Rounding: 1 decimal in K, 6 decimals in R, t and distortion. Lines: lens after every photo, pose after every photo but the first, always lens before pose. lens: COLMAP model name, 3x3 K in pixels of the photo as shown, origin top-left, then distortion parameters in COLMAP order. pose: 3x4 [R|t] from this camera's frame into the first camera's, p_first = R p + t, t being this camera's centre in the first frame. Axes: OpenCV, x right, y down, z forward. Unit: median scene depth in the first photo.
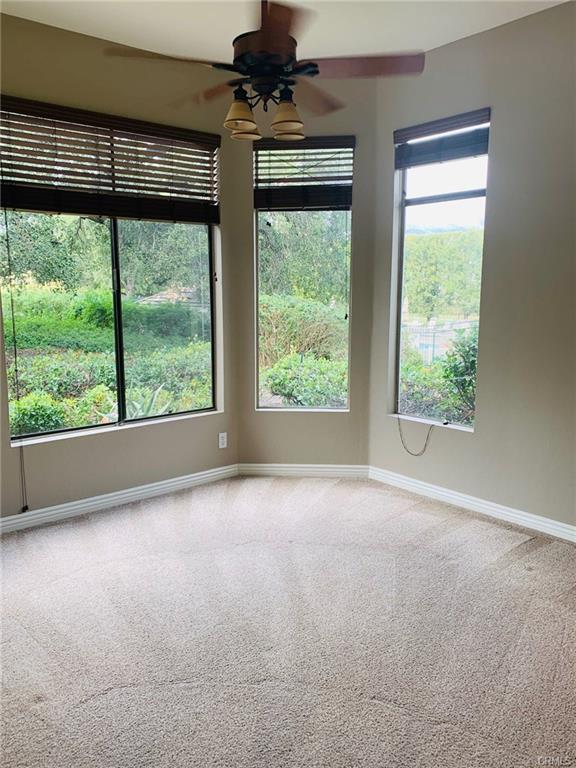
lens RADIAL K [[631.1, 0, 287.4], [0, 631.1, 385.7], [0, 0, 1]] dist [0.074751, -0.004564]
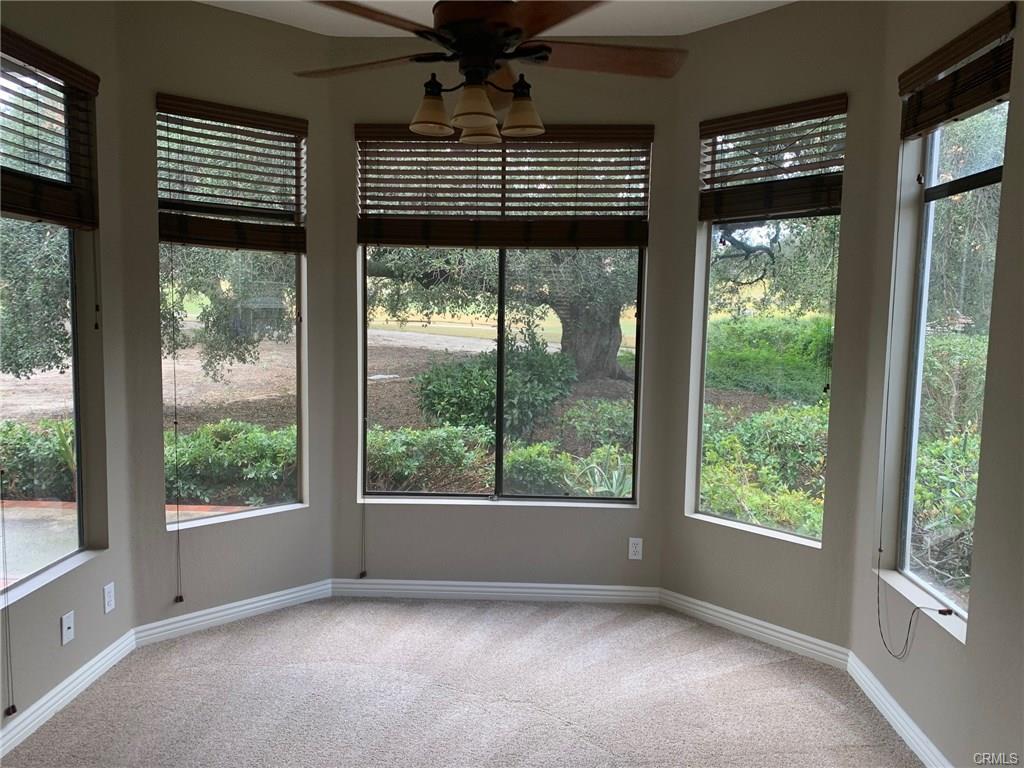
lens RADIAL K [[790.8, 0, 508.4], [0, 790.8, 381.0], [0, 0, 1]] dist [0.052509, -0.008681]
pose [[0.728640, 0.076691, -0.680589, 0.406907], [-0.120782, 0.992525, -0.017469, -0.070025], [0.674163, 0.094932, 0.732457, 0.256291]]
